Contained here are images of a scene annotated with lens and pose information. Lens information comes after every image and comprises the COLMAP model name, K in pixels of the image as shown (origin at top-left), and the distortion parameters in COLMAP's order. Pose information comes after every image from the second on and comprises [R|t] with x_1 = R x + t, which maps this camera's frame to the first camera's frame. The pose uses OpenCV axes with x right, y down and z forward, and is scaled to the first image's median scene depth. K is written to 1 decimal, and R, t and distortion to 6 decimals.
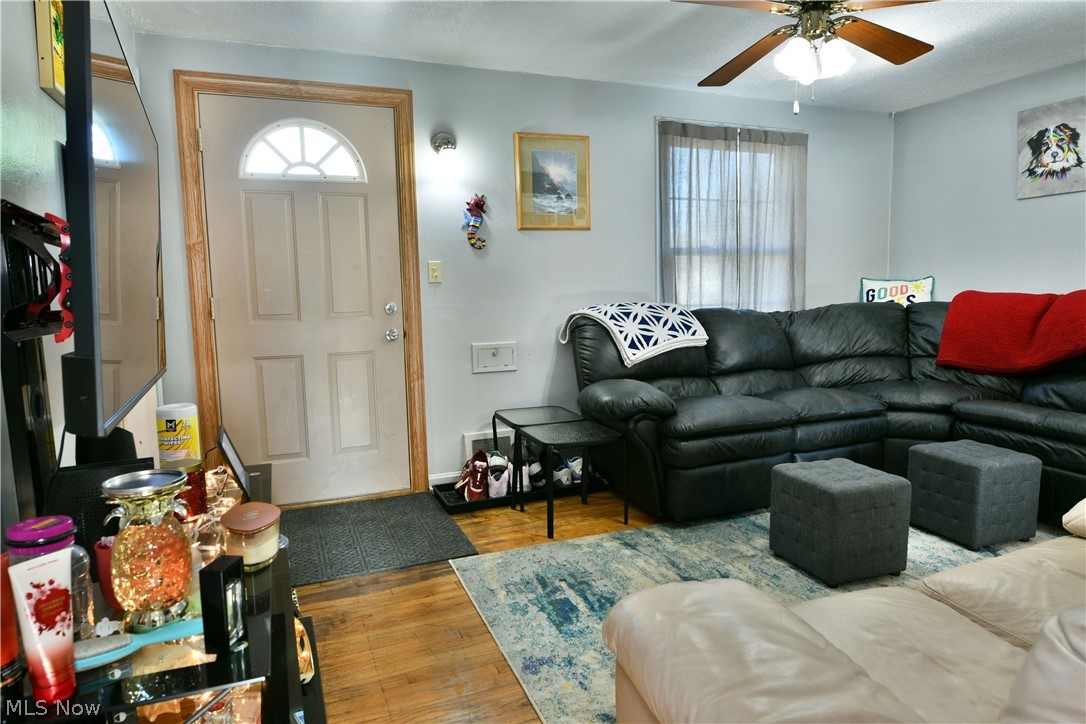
lens RADIAL K [[660.1, 0, 539.3], [0, 660.1, 360.1], [0, 0, 1]] dist [-0.014189, -0.005099]
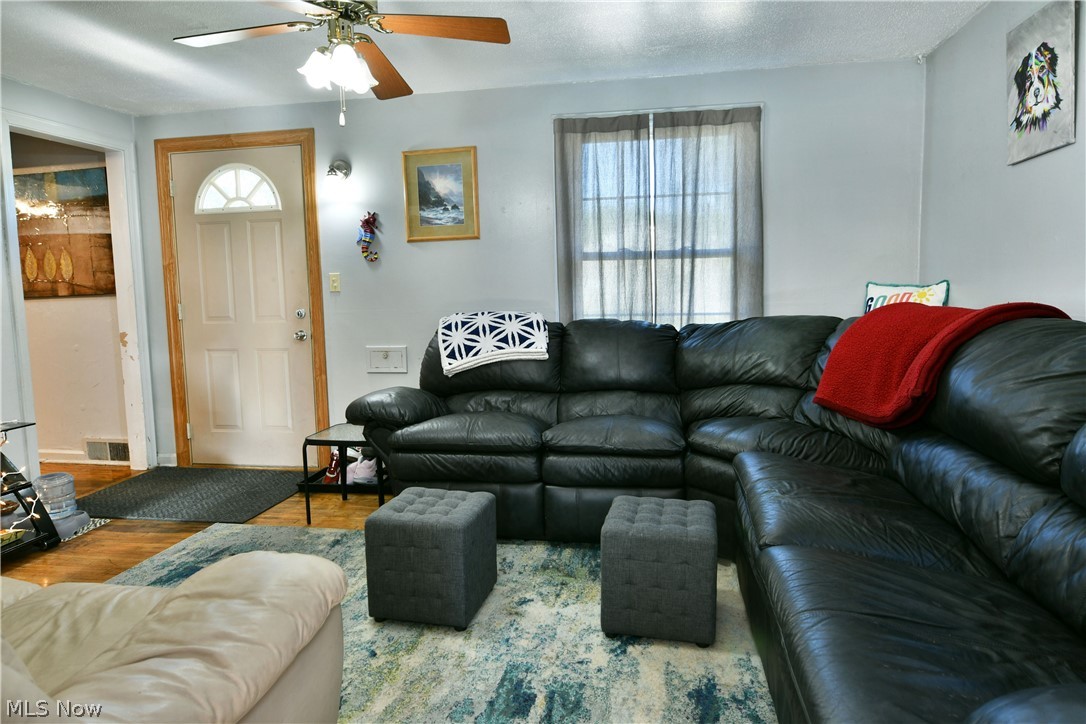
lens RADIAL K [[660.1, 0, 539.3], [0, 660.1, 360.1], [0, 0, 1]] dist [-0.014189, -0.005099]
pose [[0.851028, 0.056233, -0.522100, 0.745872], [-0.053161, 0.998368, 0.020878, -0.040937], [0.522422, 0.009987, 0.852629, 0.205989]]
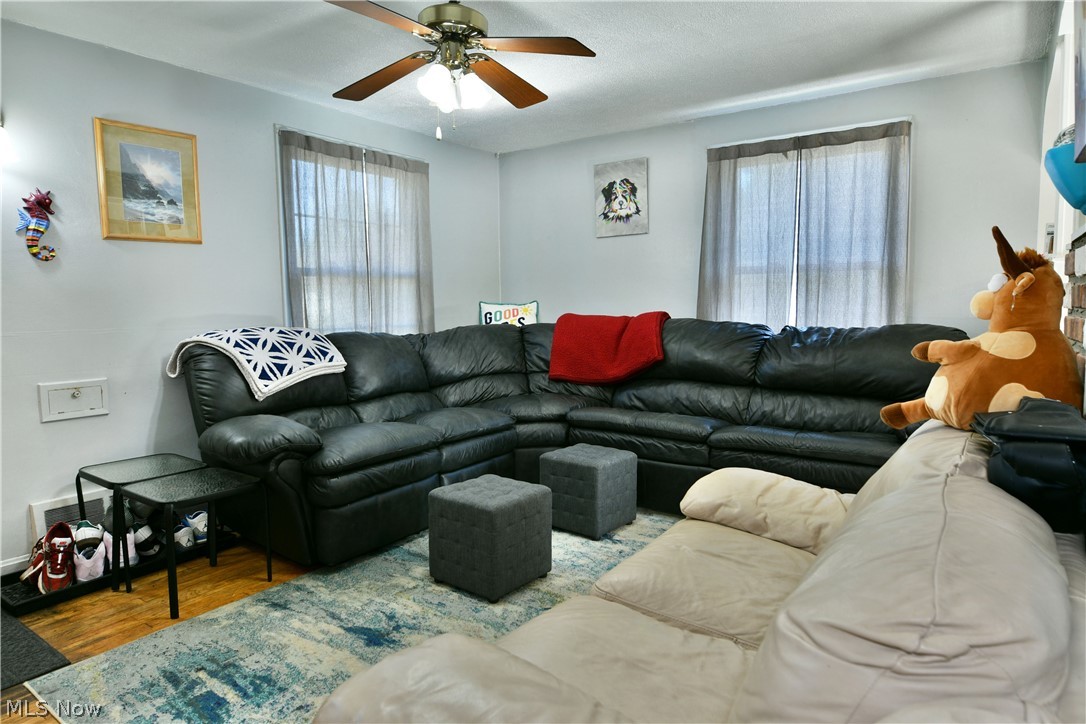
lens RADIAL K [[660.1, 0, 539.3], [0, 660.1, 360.1], [0, 0, 1]] dist [-0.014189, -0.005099]
pose [[0.838603, -0.037822, 0.543428, -0.026781], [0.055980, 0.998289, -0.016907, -0.007281], [-0.541858, 0.044599, 0.839286, 0.053531]]
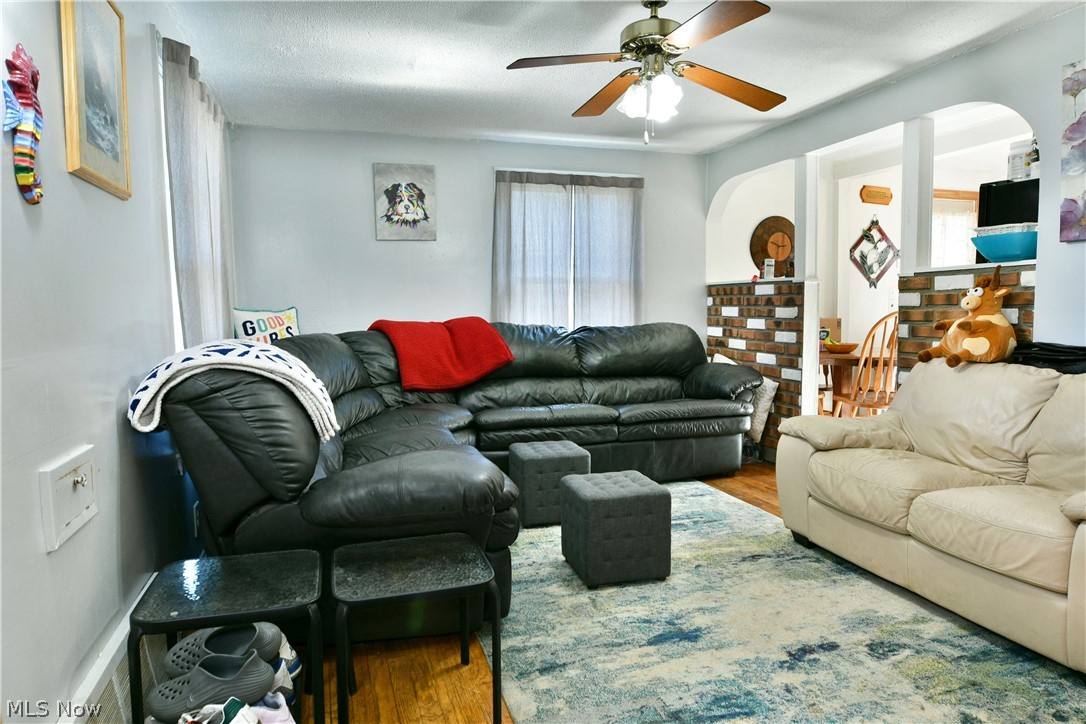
lens RADIAL K [[660.1, 0, 539.3], [0, 660.1, 360.1], [0, 0, 1]] dist [-0.014189, -0.005099]
pose [[0.069148, -0.060269, 0.995784, -0.435990], [0.122530, 0.991129, 0.051479, -0.069689], [-0.990053, 0.118454, 0.075920, 0.719999]]
